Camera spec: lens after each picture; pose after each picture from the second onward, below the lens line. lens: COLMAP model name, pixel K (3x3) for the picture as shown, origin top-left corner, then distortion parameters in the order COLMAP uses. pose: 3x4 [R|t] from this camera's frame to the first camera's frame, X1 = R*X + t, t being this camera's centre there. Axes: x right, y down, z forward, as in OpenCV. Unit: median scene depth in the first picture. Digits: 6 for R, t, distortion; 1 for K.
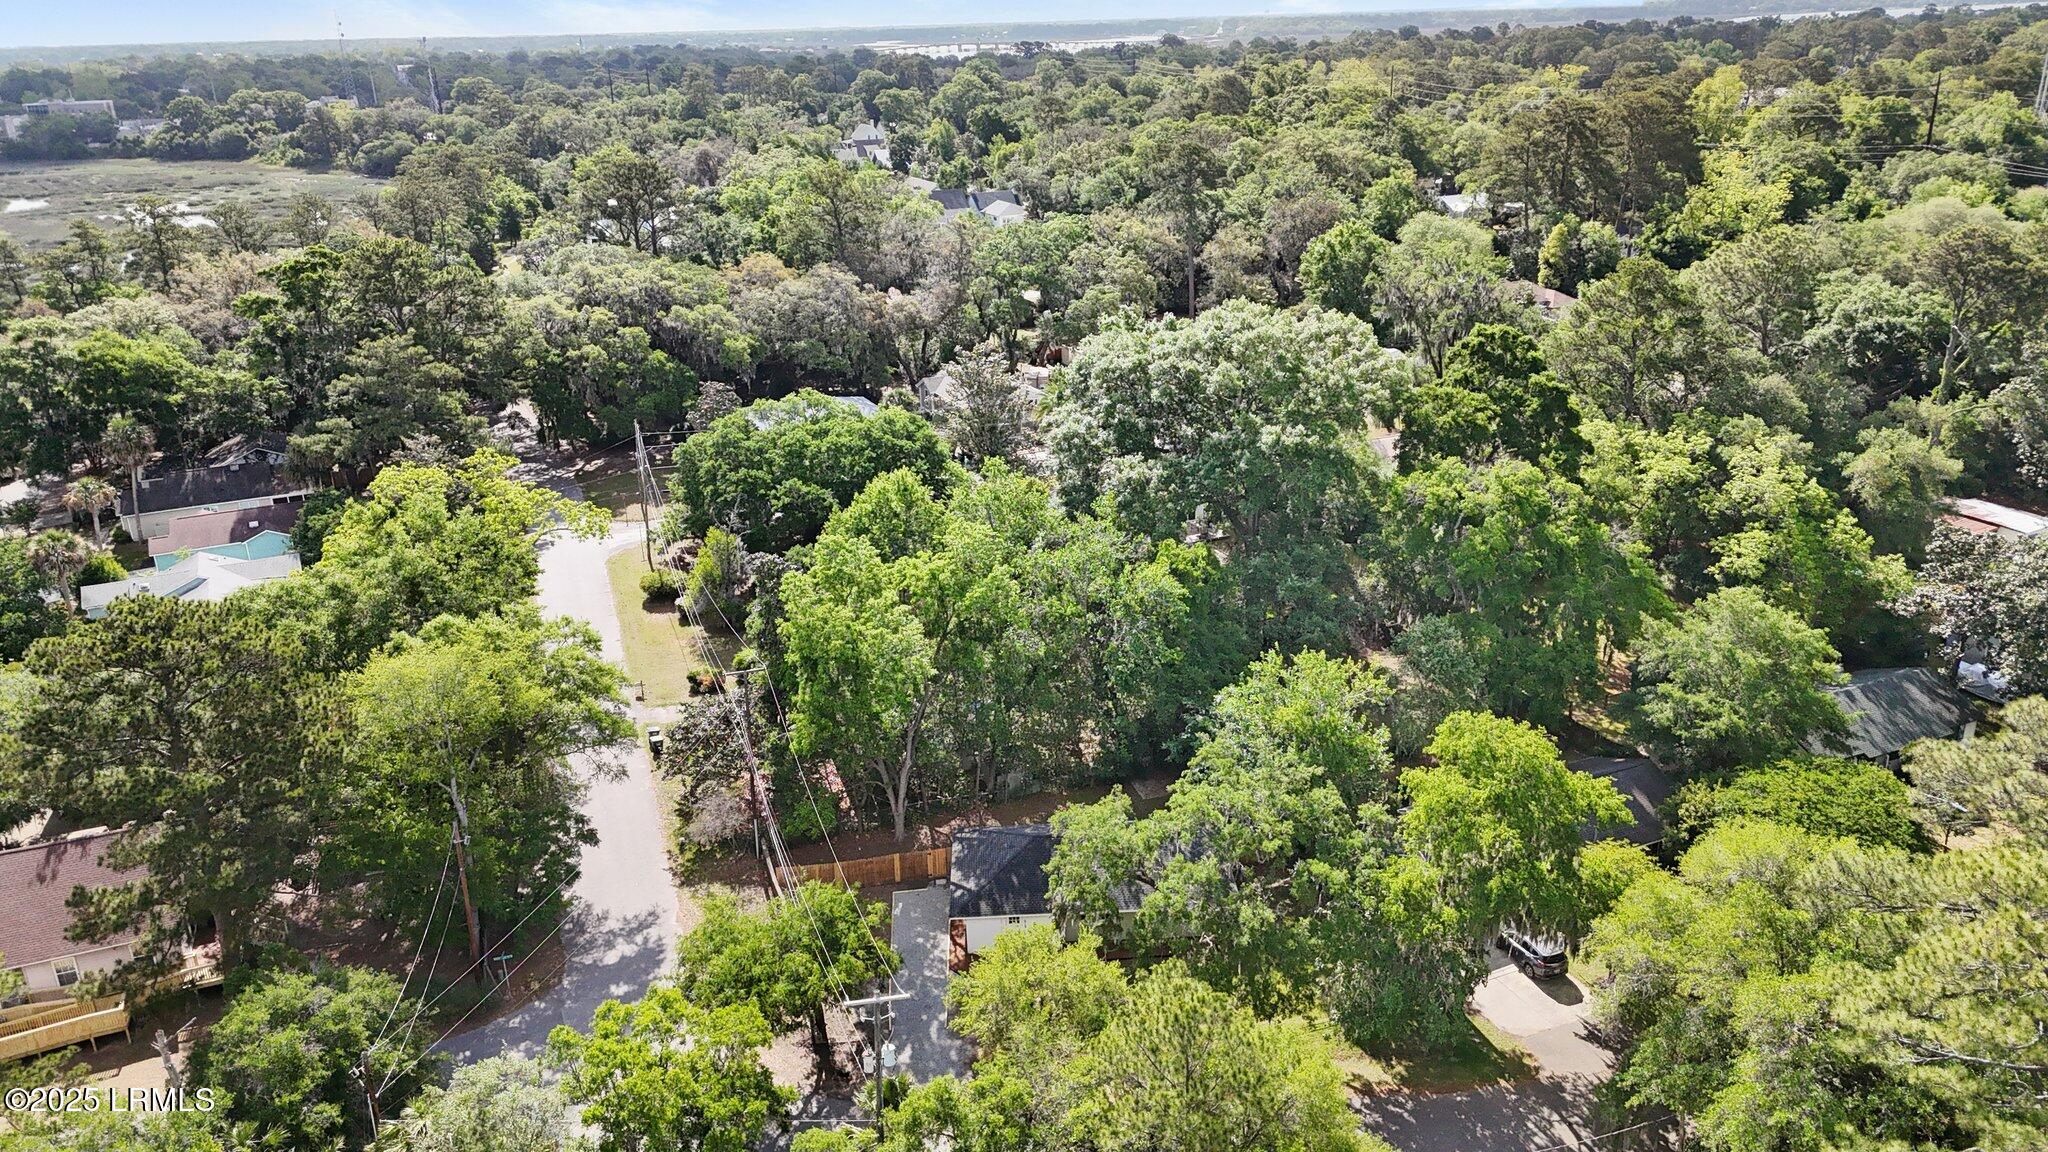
lens RADIAL K [[1498.3, 0, 1024.0], [0, 1498.3, 576.0], [0, 0, 1]] dist [0.046572, -0.001808]
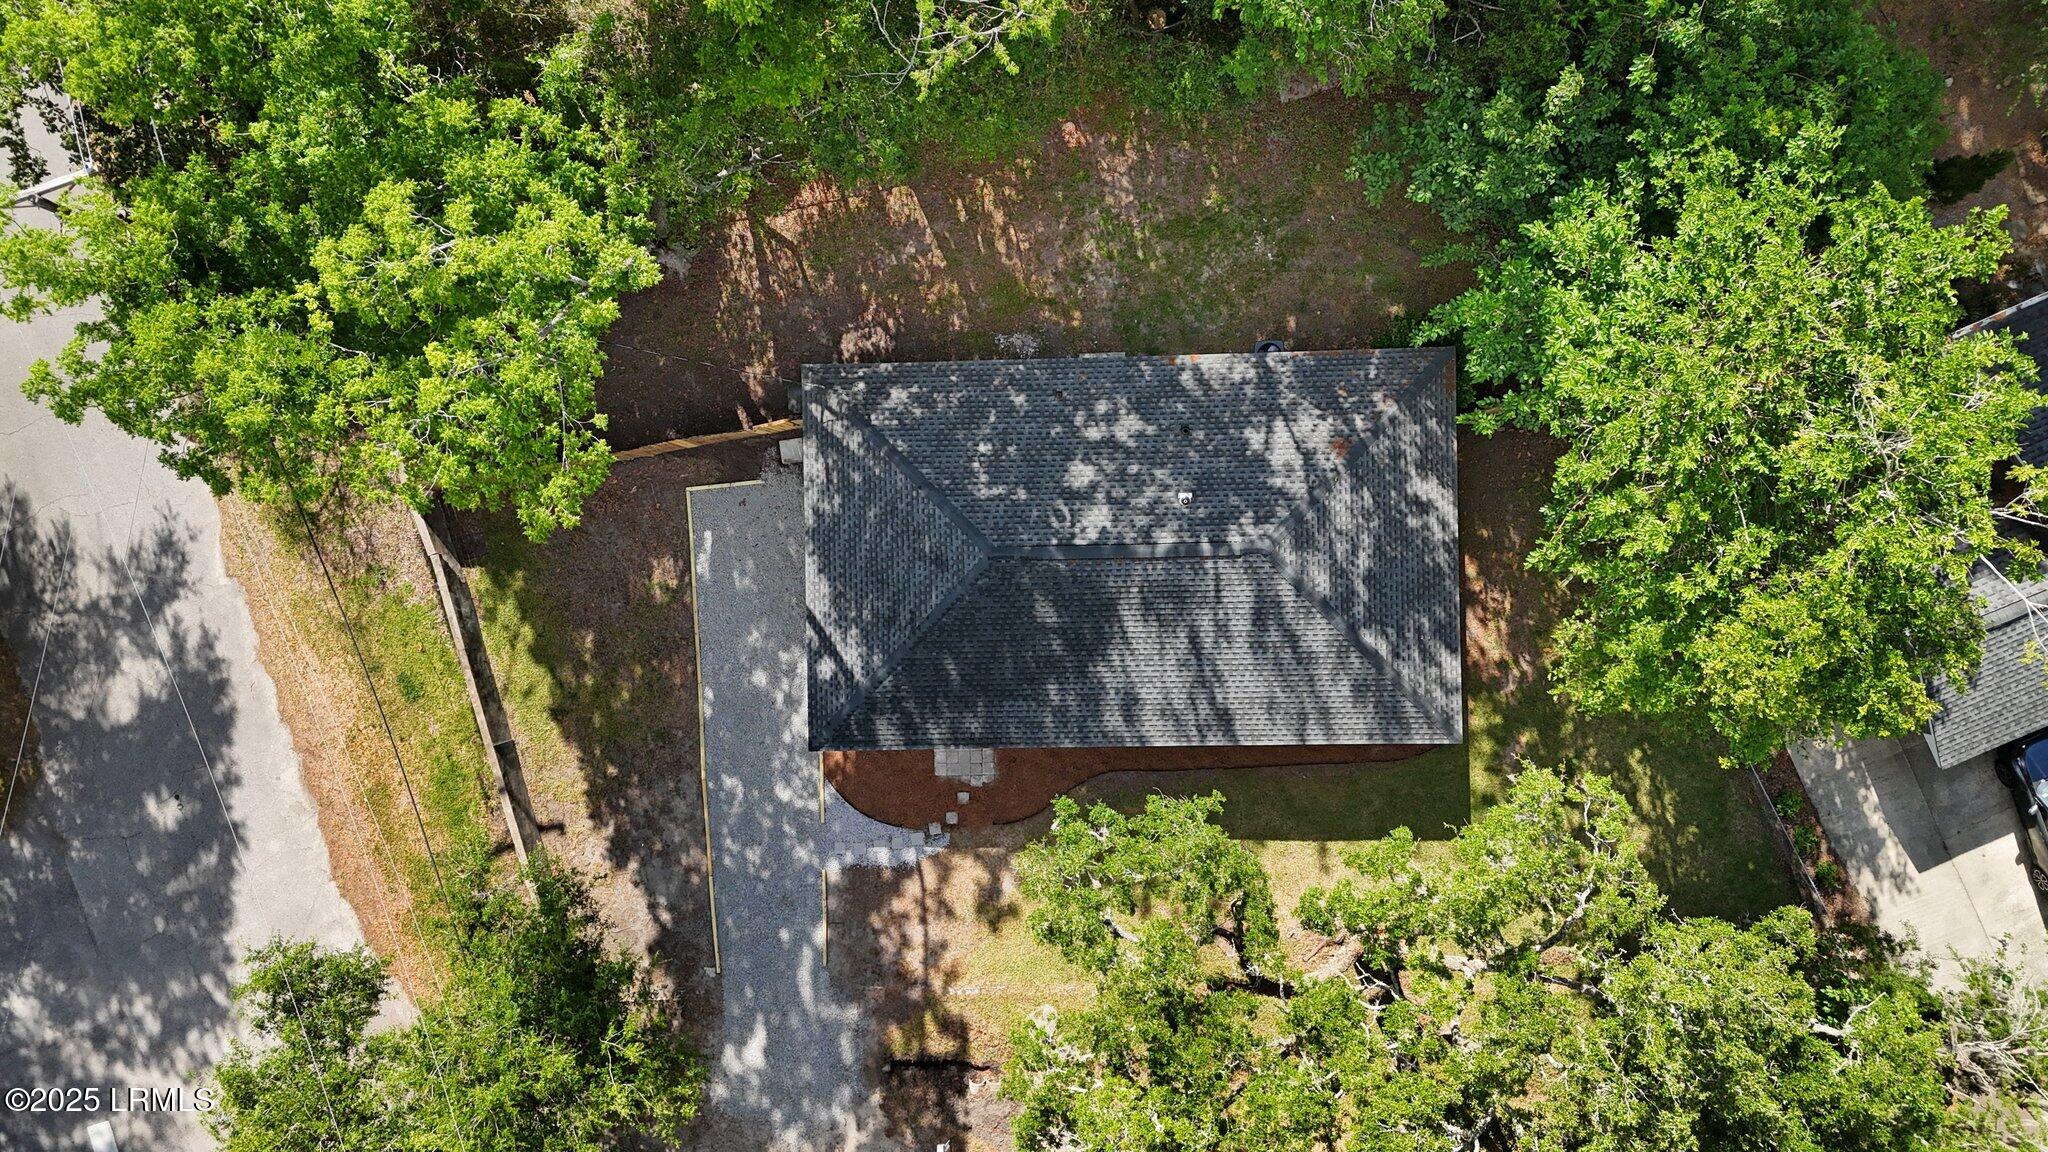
lens RADIAL K [[1498.3, 0, 1024.0], [0, 1498.3, 576.0], [0, 0, 1]] dist [0.046572, -0.001808]
pose [[0.999817, 0.001229, -0.019115, 0.022642], [0.017464, 0.351462, 0.936039, -0.207982], [0.007868, -0.936201, 0.351376, 0.864055]]
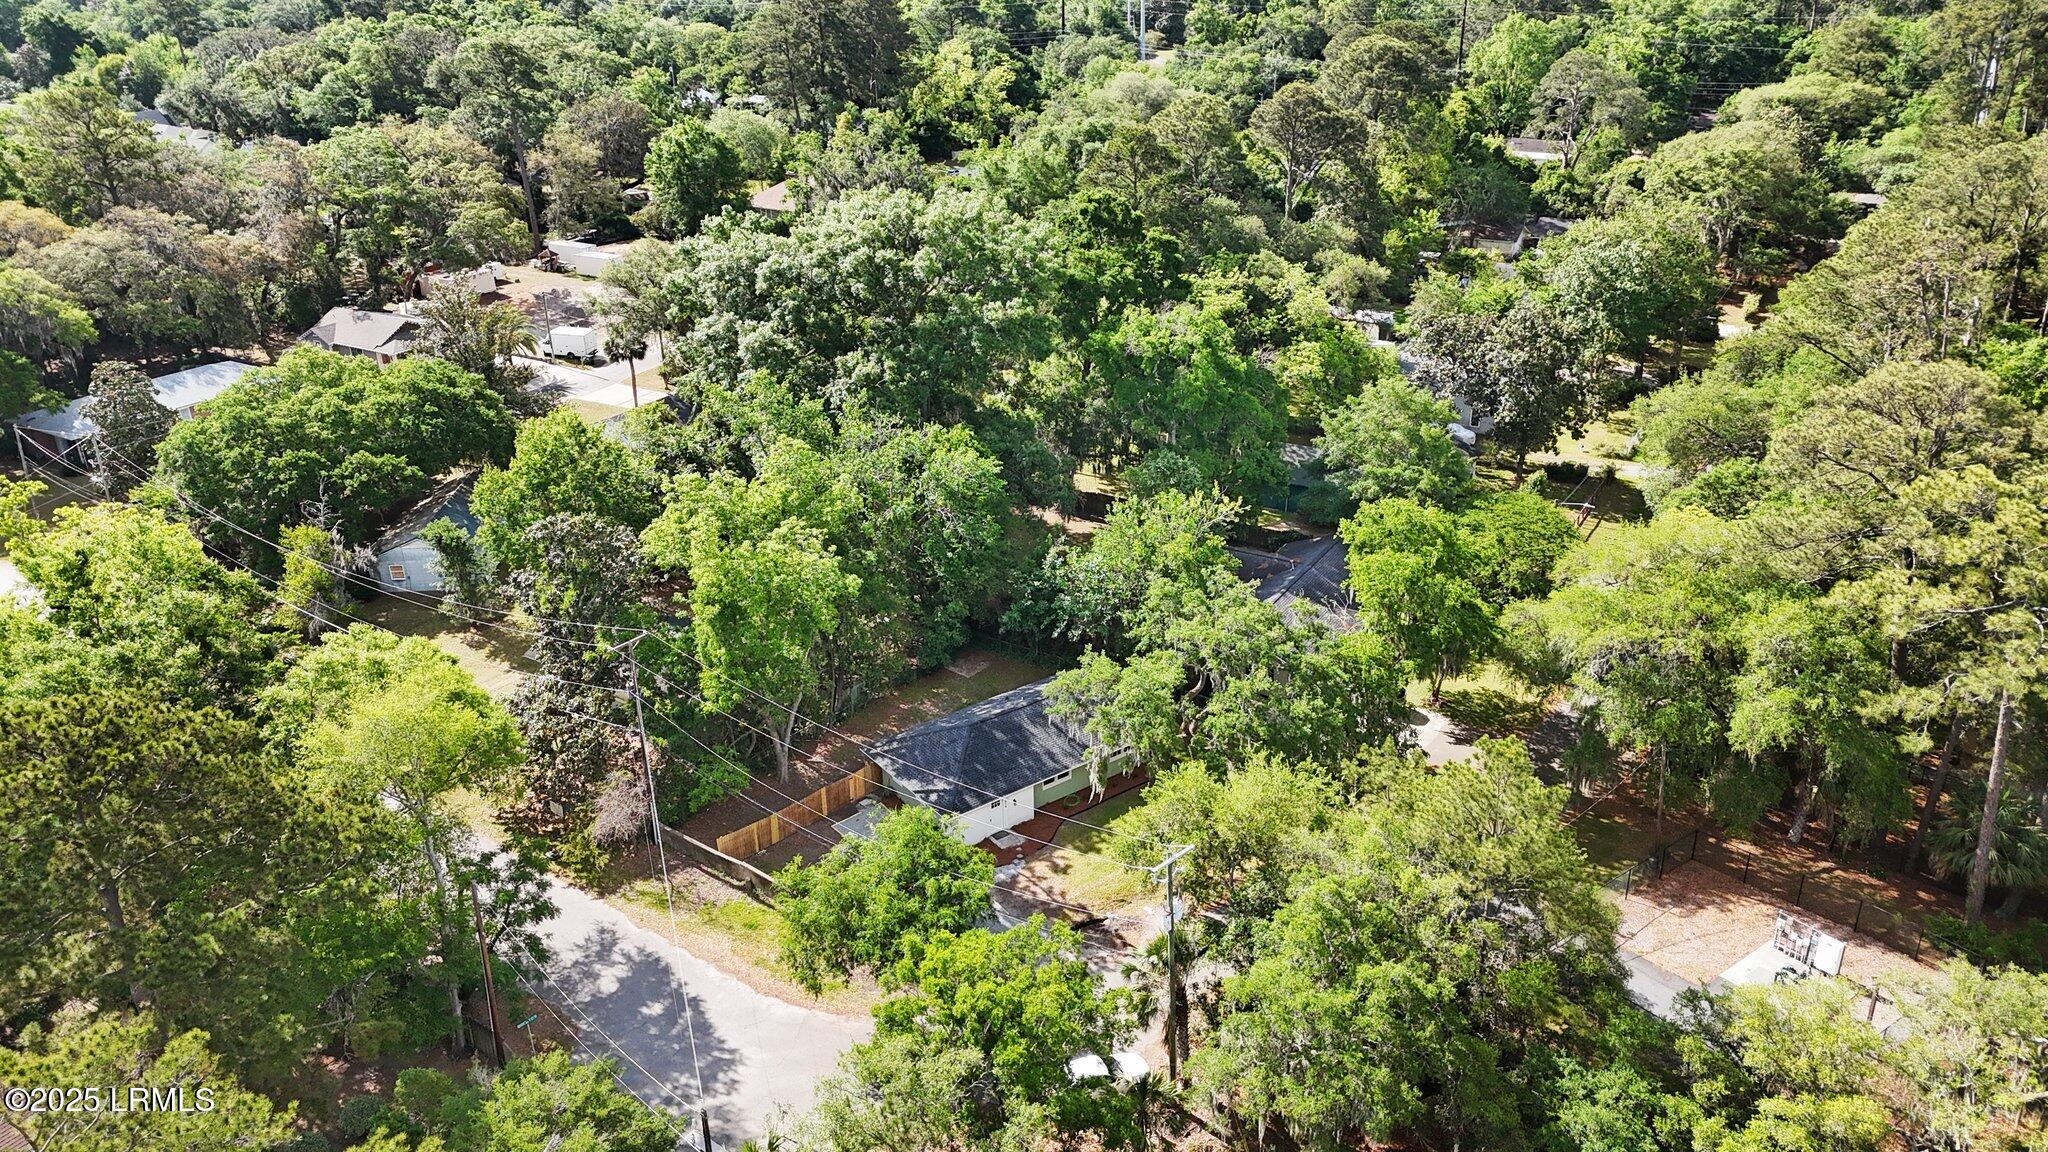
lens RADIAL K [[1498.3, 0, 1024.0], [0, 1498.3, 576.0], [0, 0, 1]] dist [0.046572, -0.001808]
pose [[0.825410, -0.221242, 0.519375, -0.474127], [0.190958, 0.975195, 0.111933, -0.031063], [-0.531256, 0.006788, 0.847184, 0.125079]]
